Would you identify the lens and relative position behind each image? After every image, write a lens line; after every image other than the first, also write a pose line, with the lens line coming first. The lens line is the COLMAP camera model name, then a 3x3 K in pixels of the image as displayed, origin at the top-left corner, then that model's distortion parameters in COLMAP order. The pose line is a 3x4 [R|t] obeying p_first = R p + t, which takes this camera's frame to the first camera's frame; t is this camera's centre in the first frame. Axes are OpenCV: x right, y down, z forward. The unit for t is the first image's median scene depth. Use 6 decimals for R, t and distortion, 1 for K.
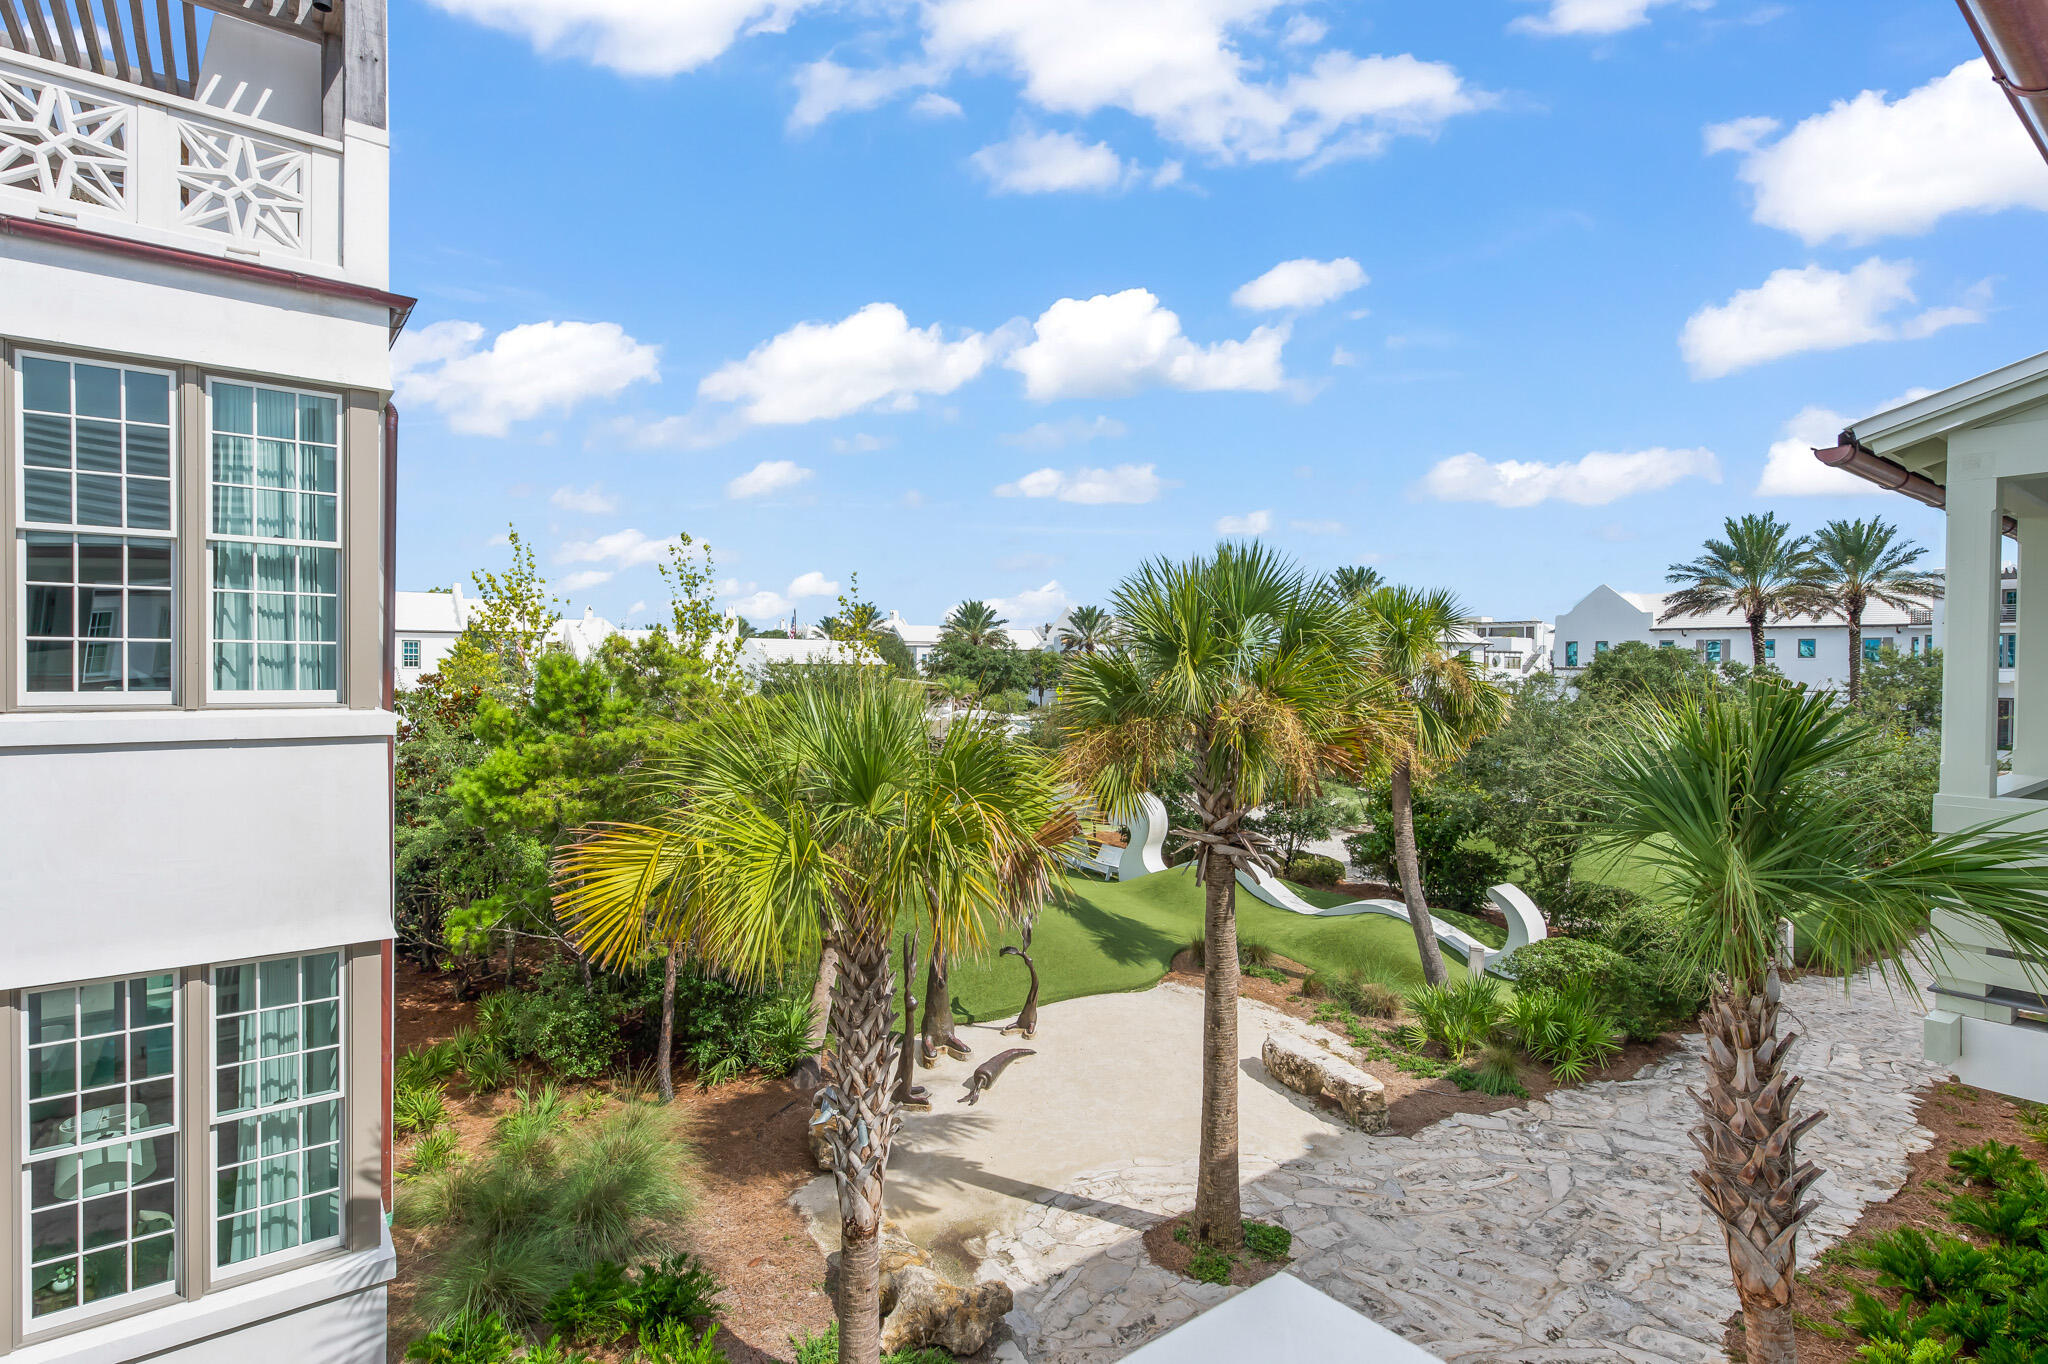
lens RADIAL K [[1001.6, 0, 1035.4], [0, 1001.6, 683.9], [0, 0, 1]] dist [0.001859, 0.000183]
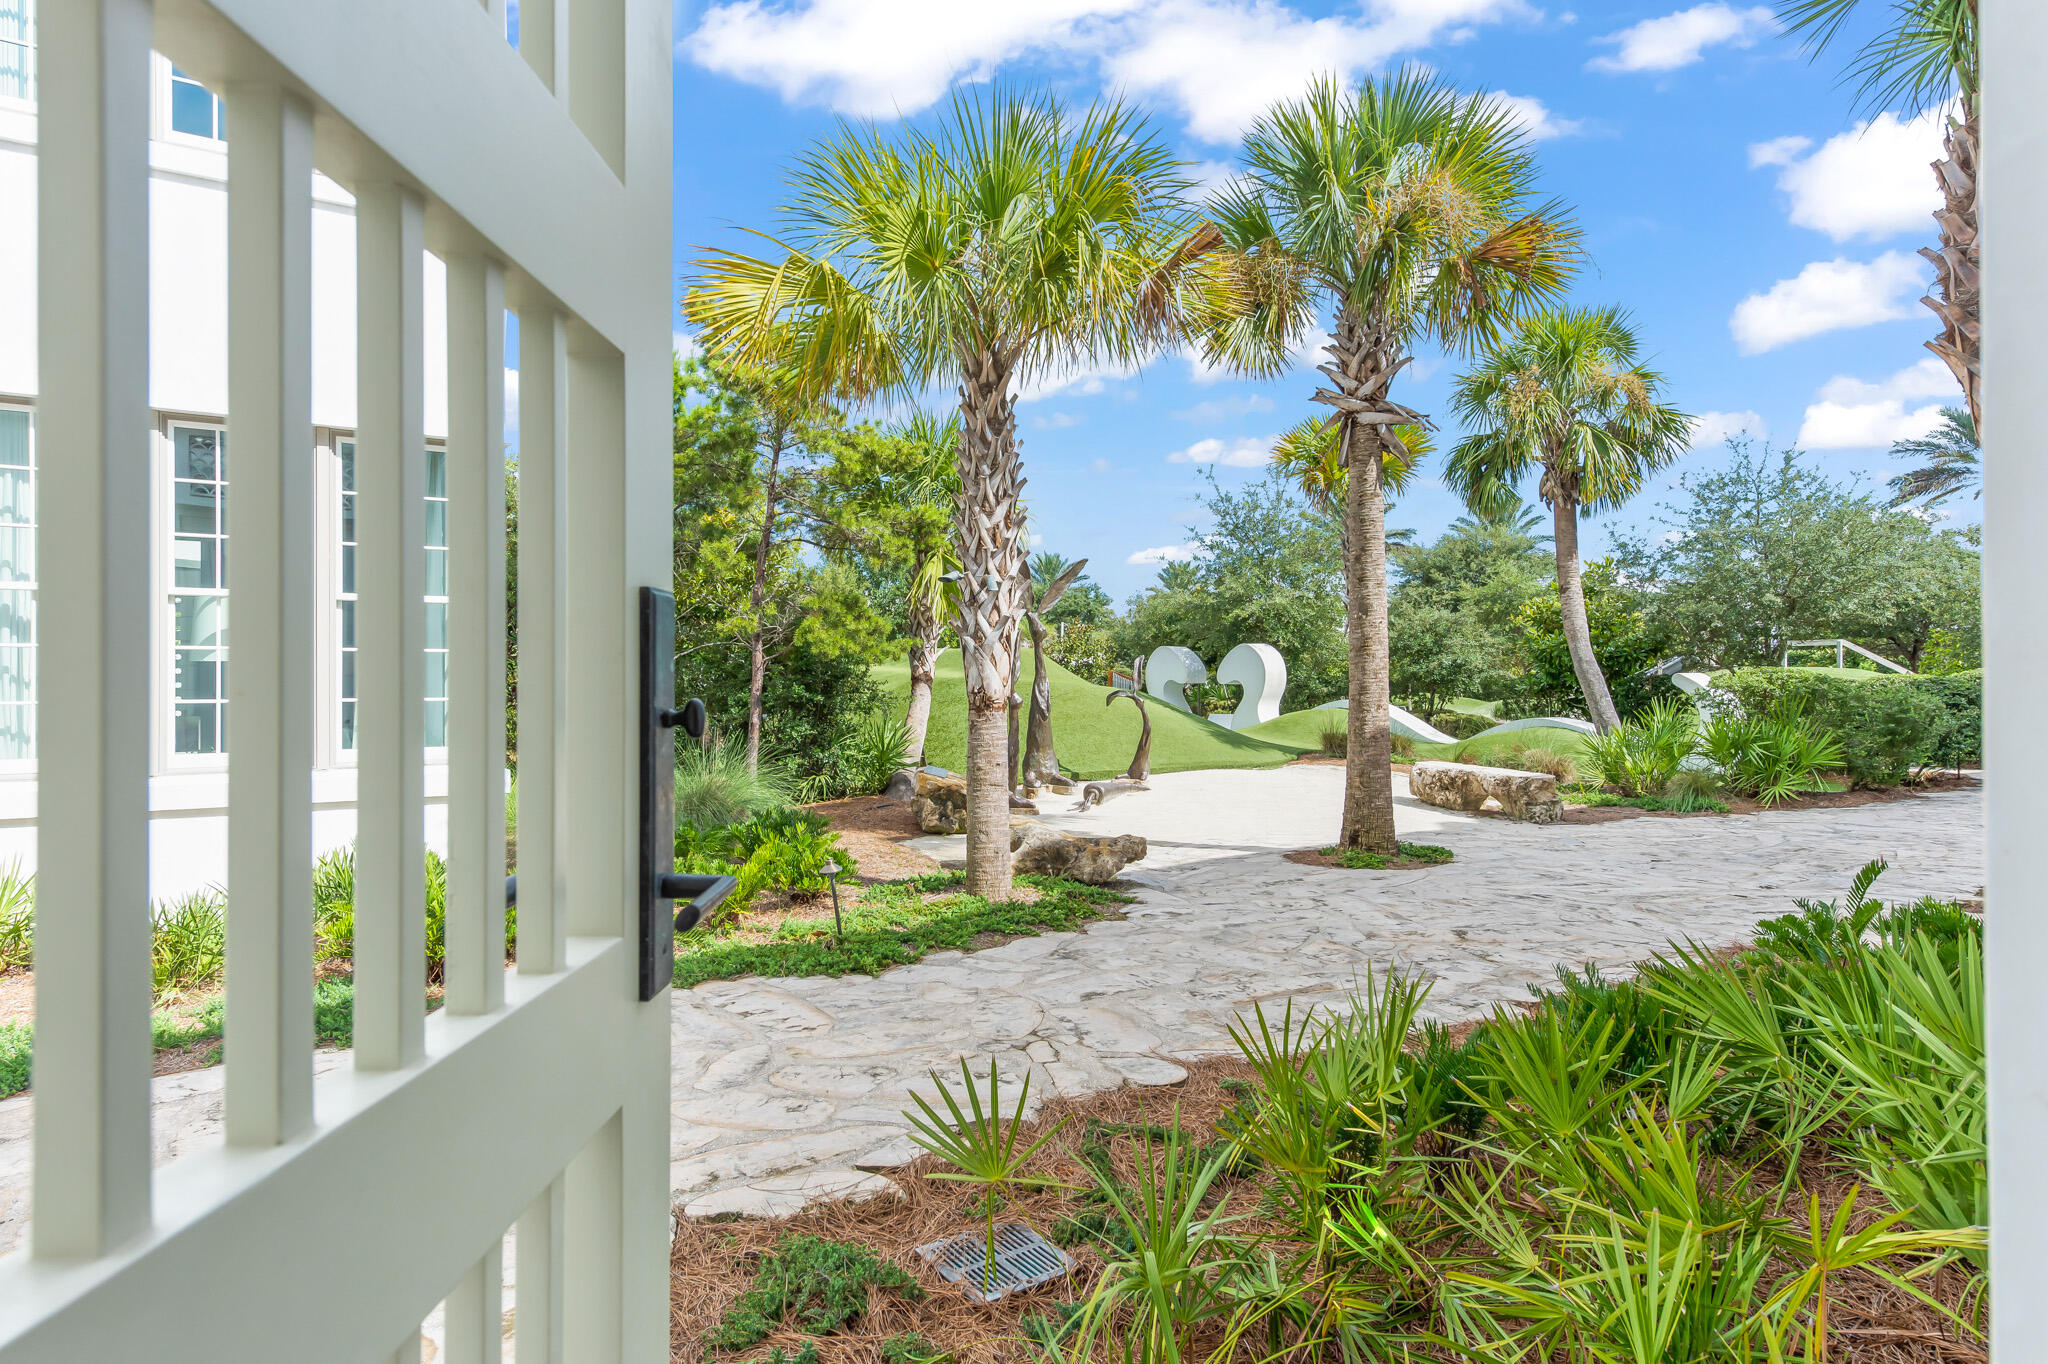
lens RADIAL K [[1145.3, 0, 997.2], [0, 1145.3, 677.7], [0, 0, 1]] dist [-0.001699, -0.001010]
pose [[0.994578, -0.010616, -0.103446, -0.033016], [0.008928, 0.999820, -0.016760, 0.328620], [0.103605, 0.015746, 0.994494, -0.047023]]
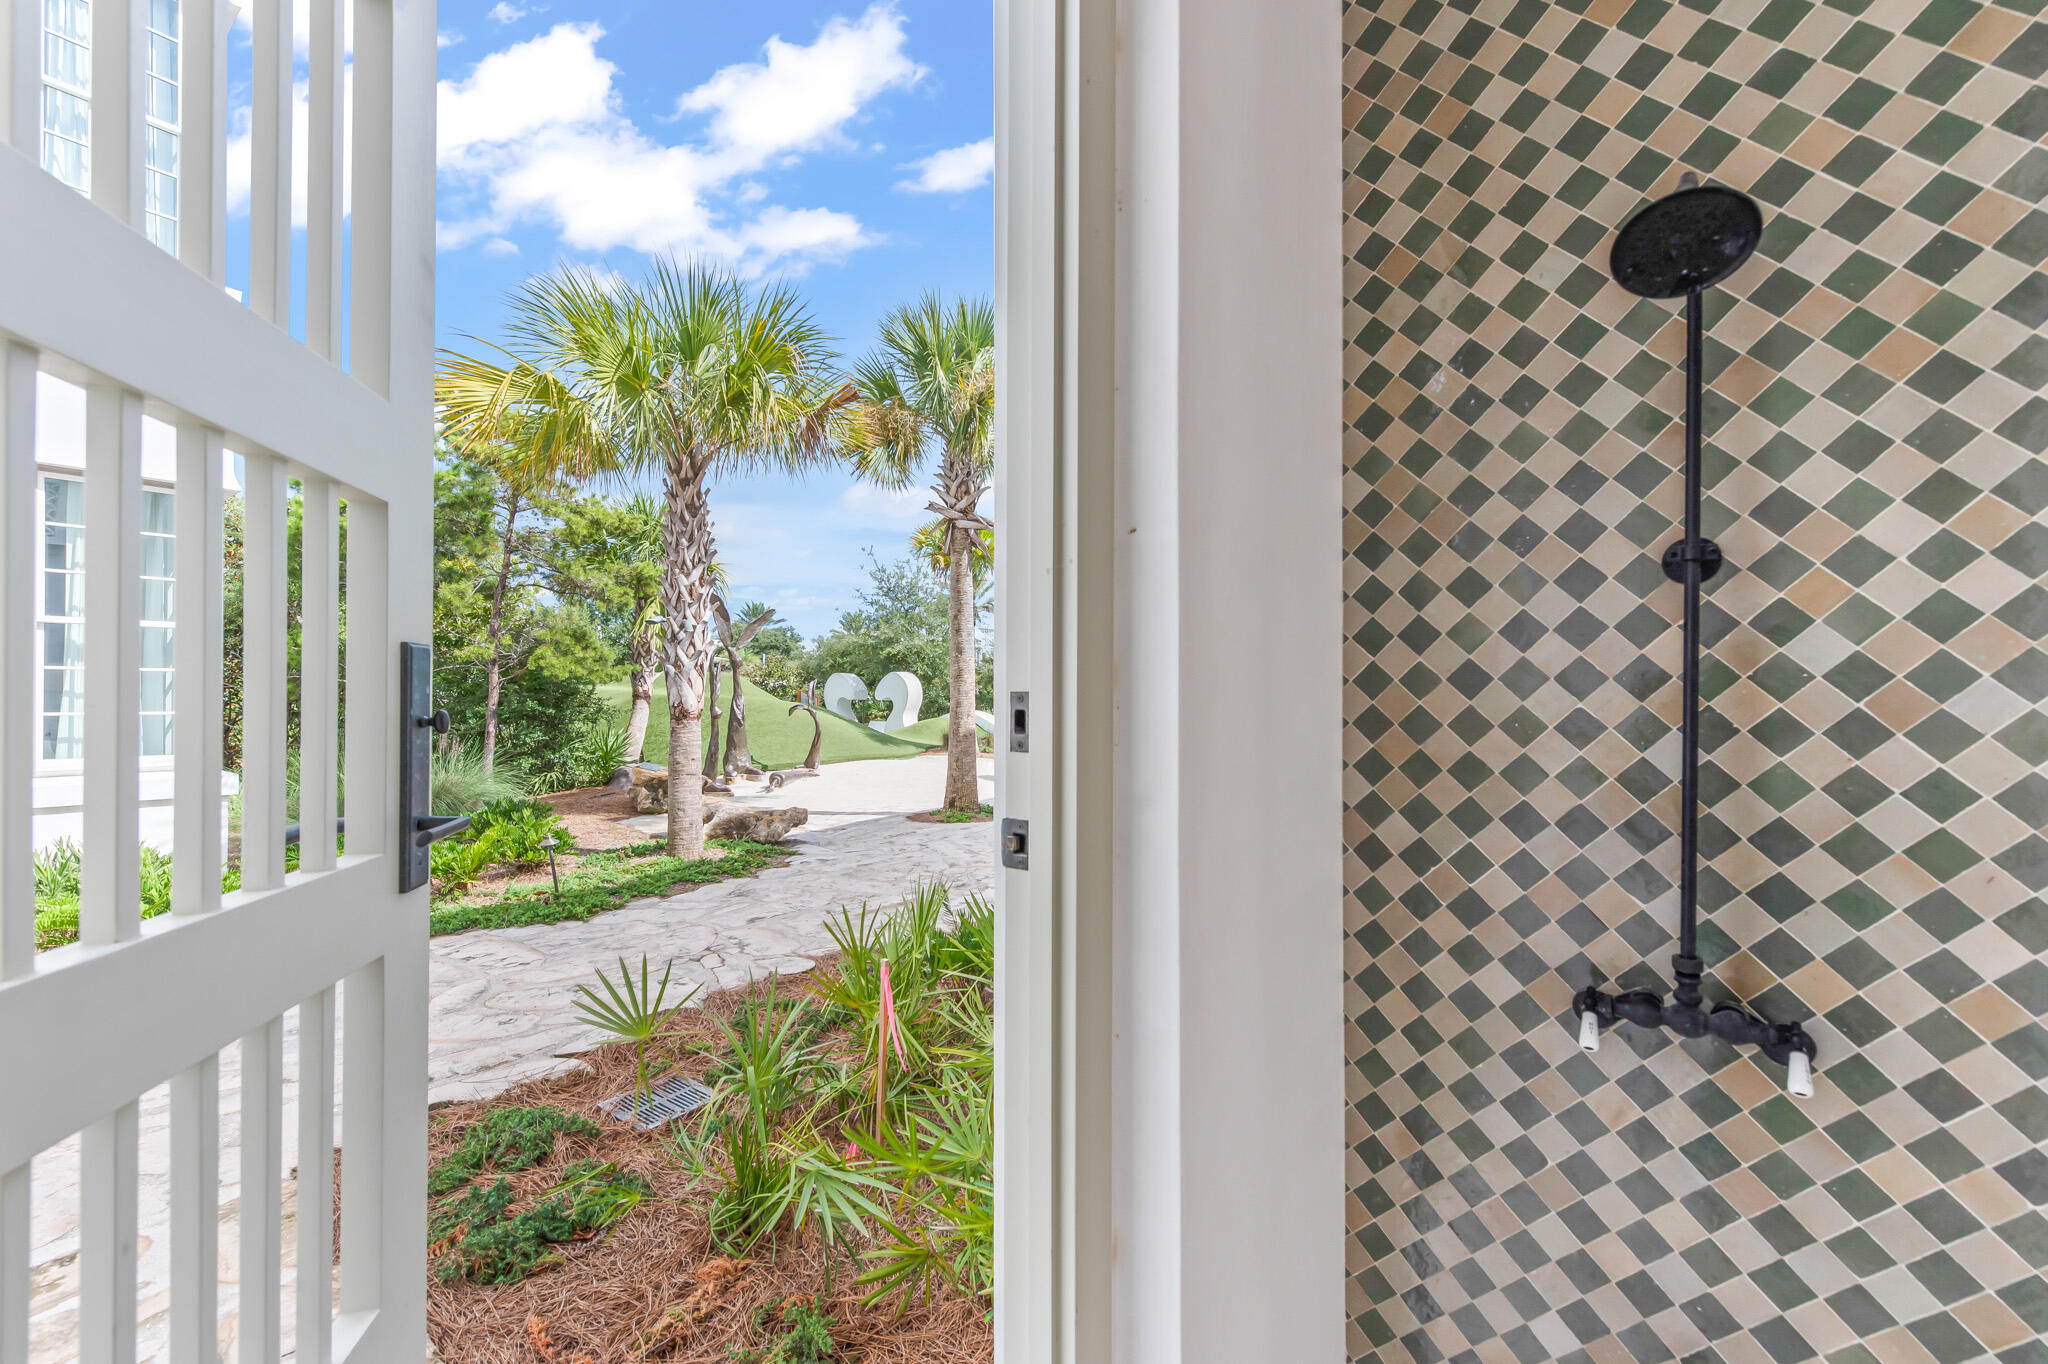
lens RADIAL K [[820.7, 0, 1023.8], [0, 820.7, 693.4], [0, 0, 1]] dist [-0.001448, -0.002362]
pose [[0.967501, -0.006969, 0.252772, -0.013028], [0.011350, 0.999810, -0.015877, 0.329024], [-0.252613, 0.018230, 0.967396, -0.077732]]
